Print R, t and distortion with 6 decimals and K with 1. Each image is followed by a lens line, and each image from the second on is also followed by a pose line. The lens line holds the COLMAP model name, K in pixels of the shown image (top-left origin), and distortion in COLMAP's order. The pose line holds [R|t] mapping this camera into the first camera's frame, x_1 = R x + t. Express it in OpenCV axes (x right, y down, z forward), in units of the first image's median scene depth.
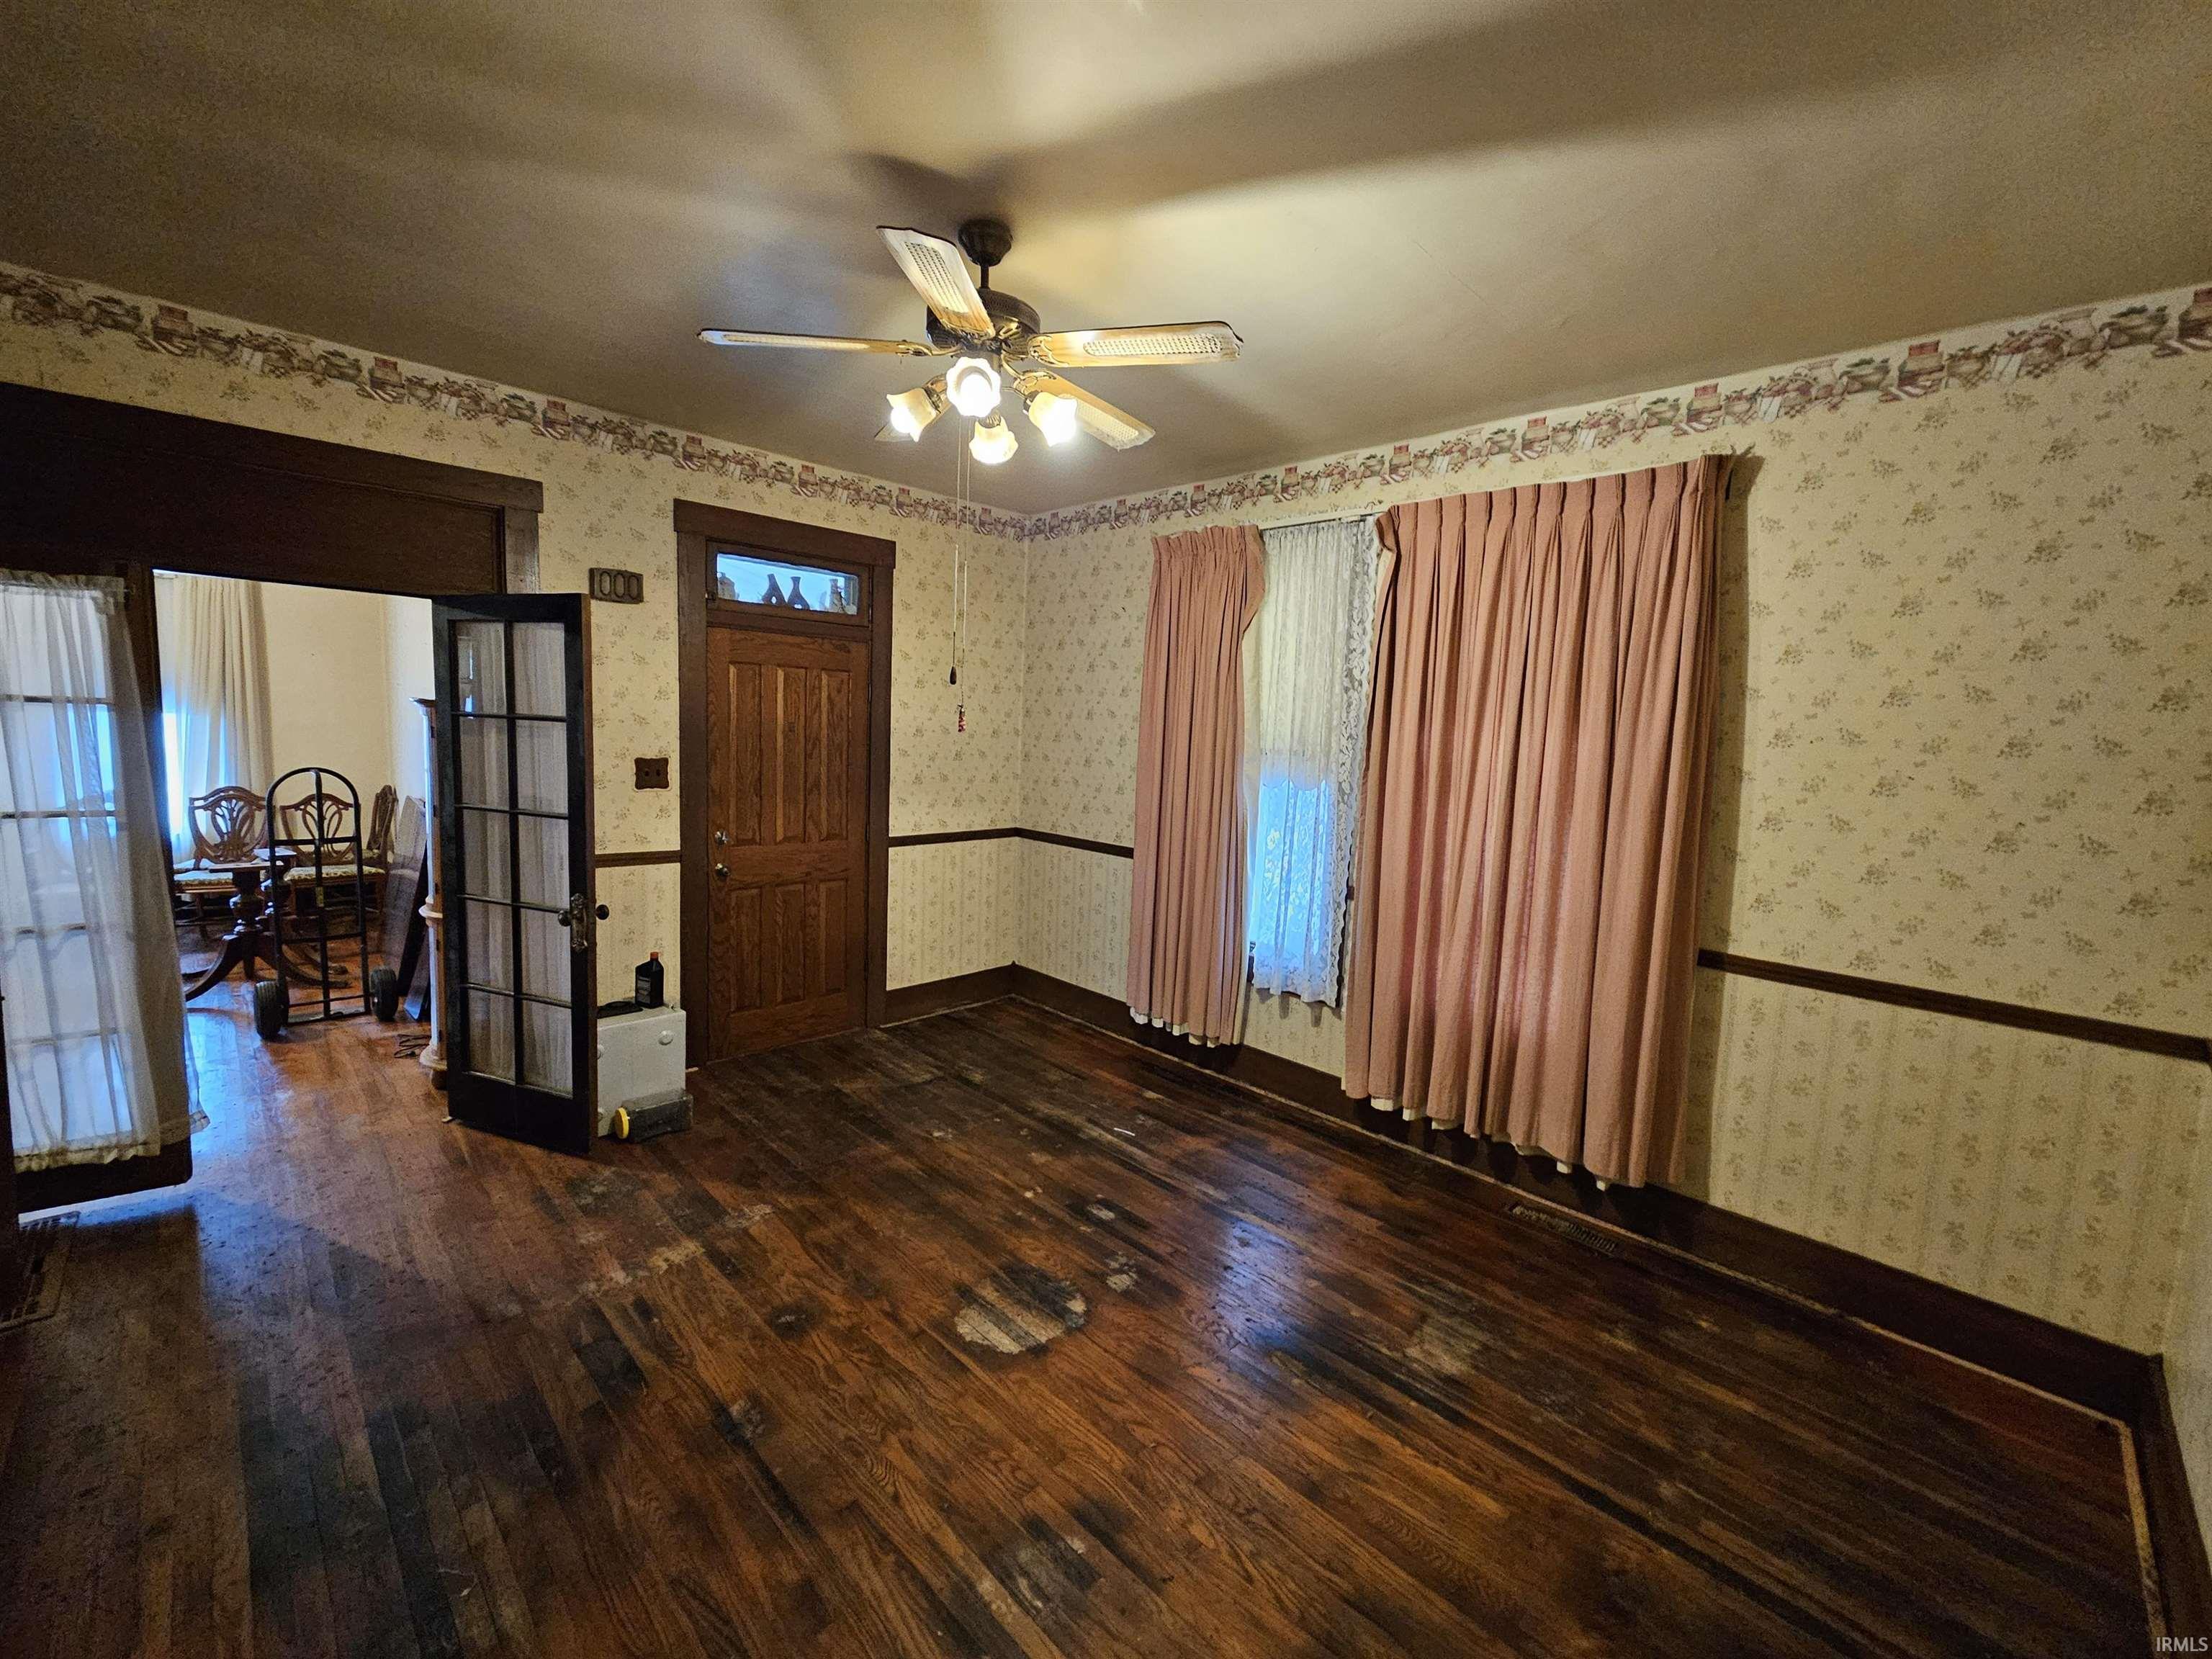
lens RADIAL K [[913.0, 0, 1113.7], [0, 913.0, 822.4], [0, 0, 1]] dist [0.001451, 0.000238]
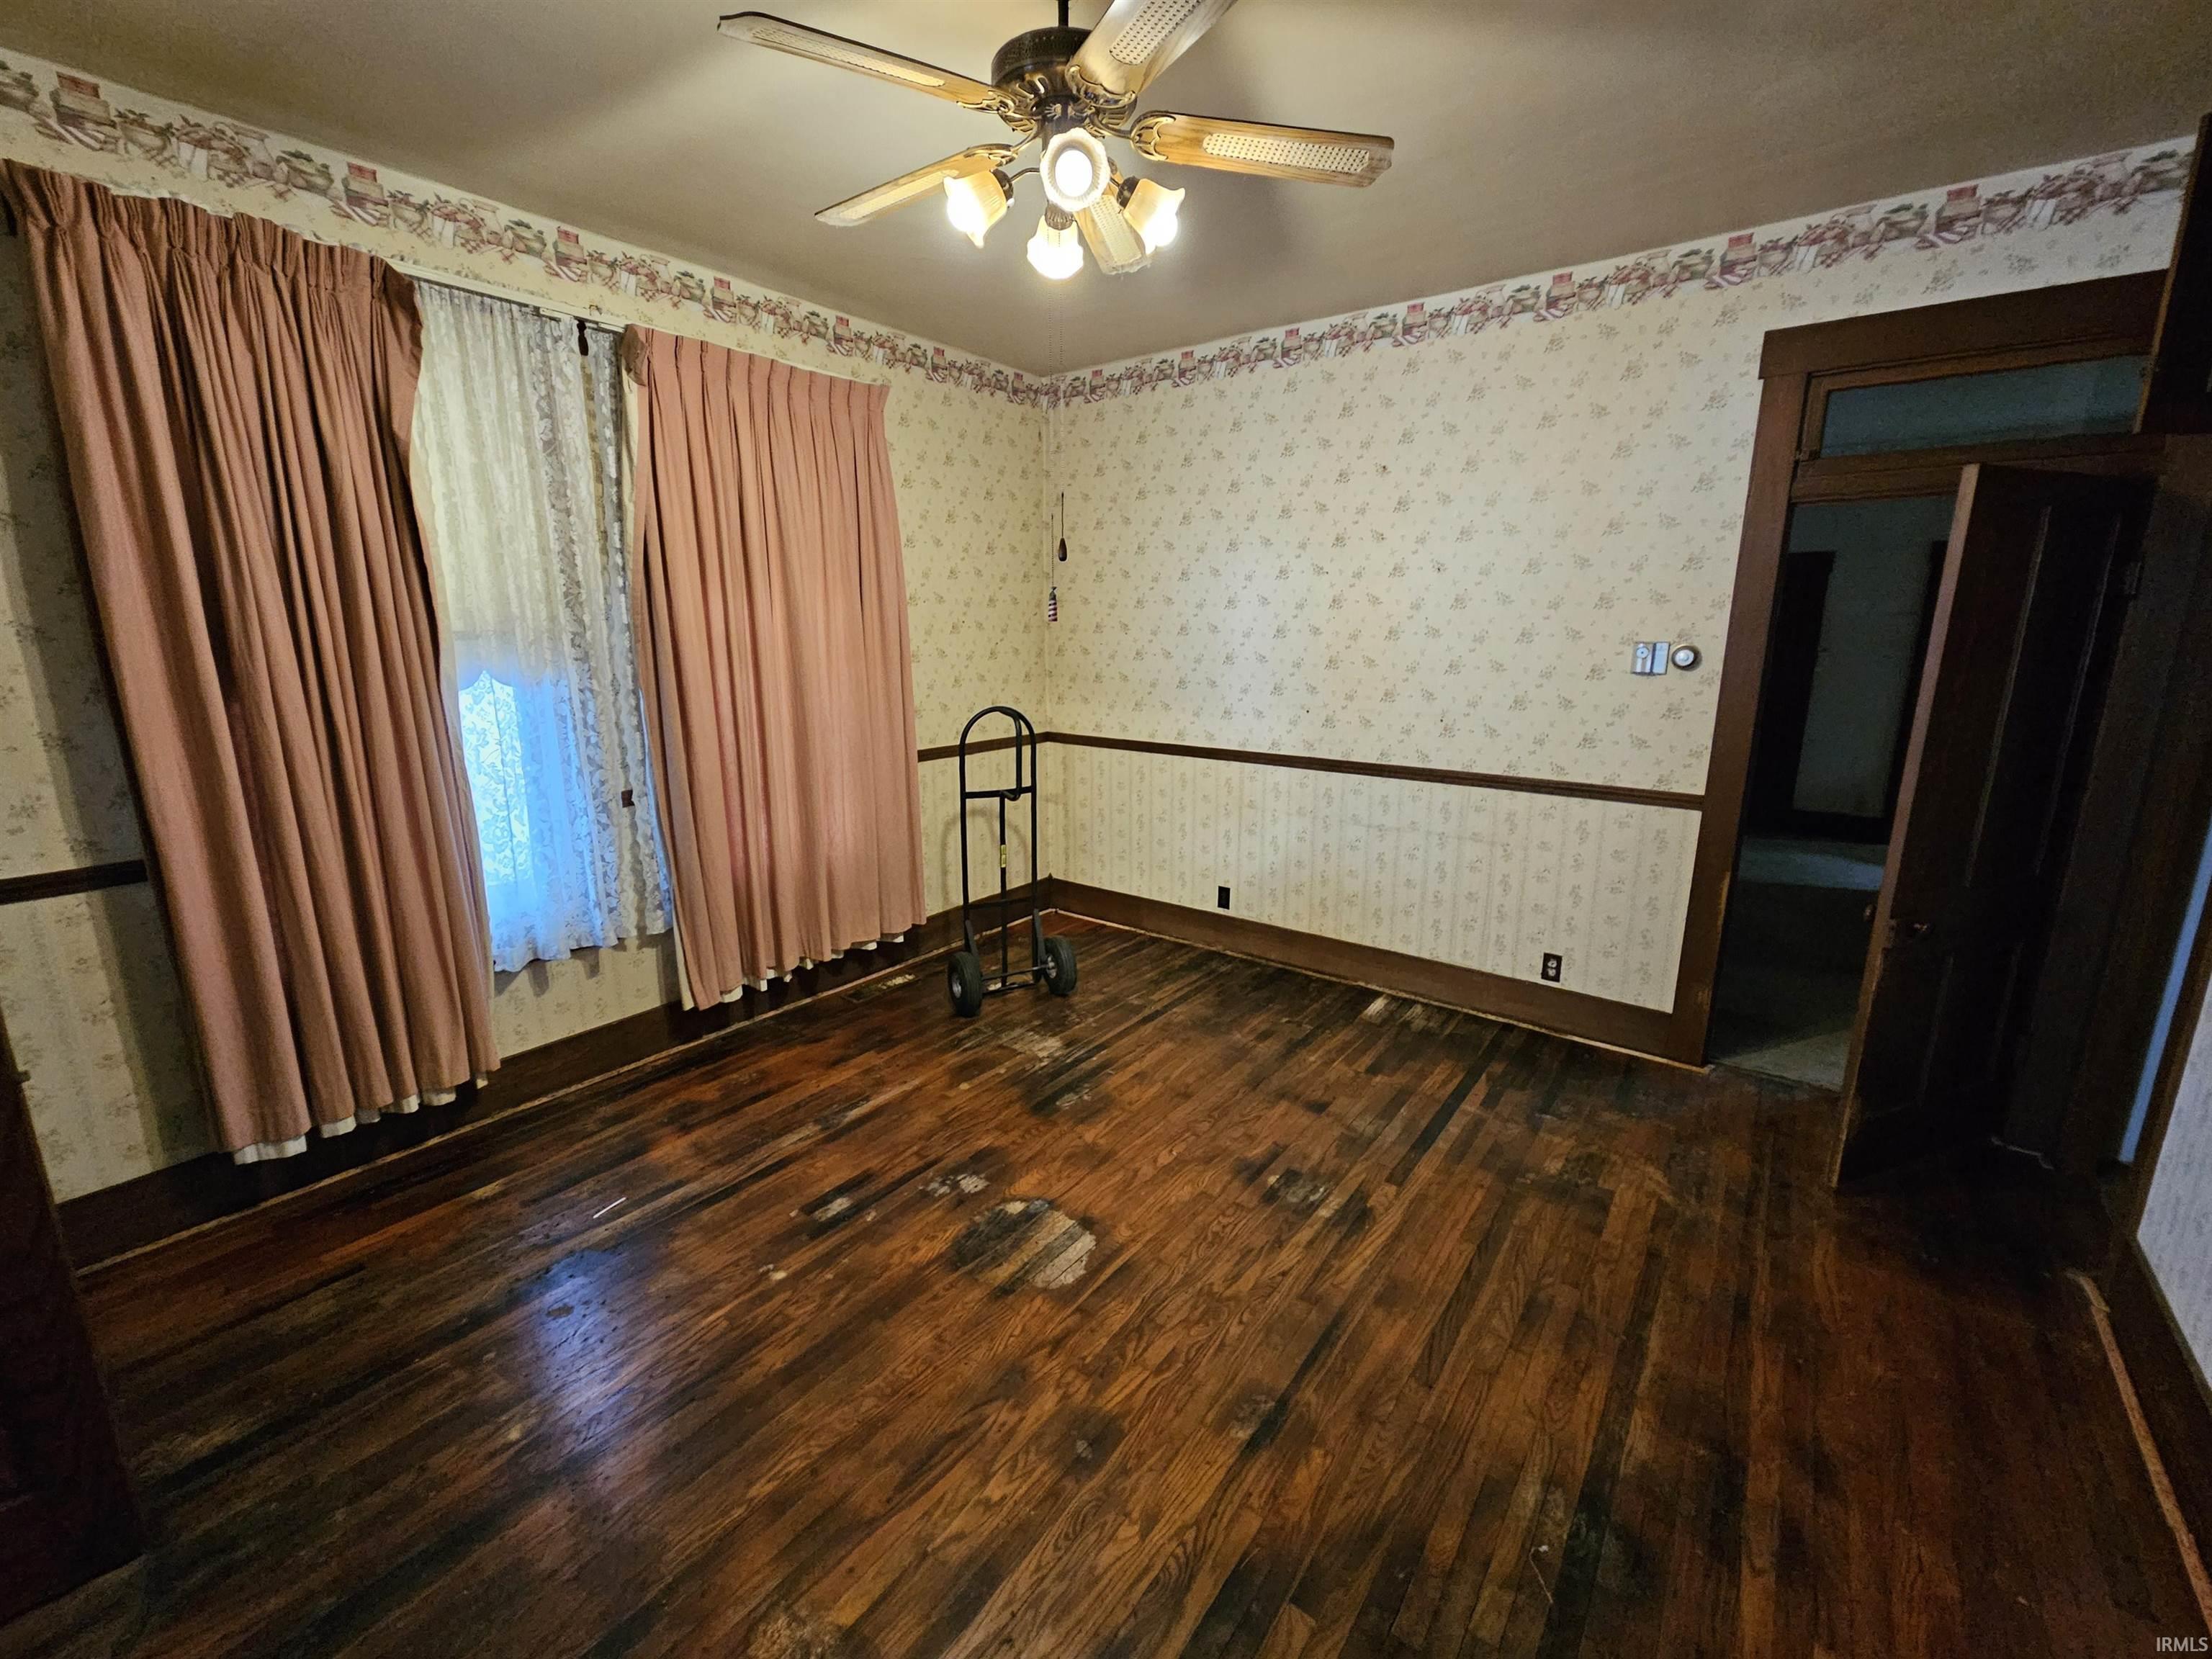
lens RADIAL K [[913.0, 0, 1113.7], [0, 913.0, 822.4], [0, 0, 1]] dist [0.001451, 0.000238]
pose [[-0.140001, -0.260465, 0.955279, -0.815606], [0.096079, 0.956654, 0.274921, -0.119348], [-0.985479, 0.130272, -0.108908, 0.869275]]
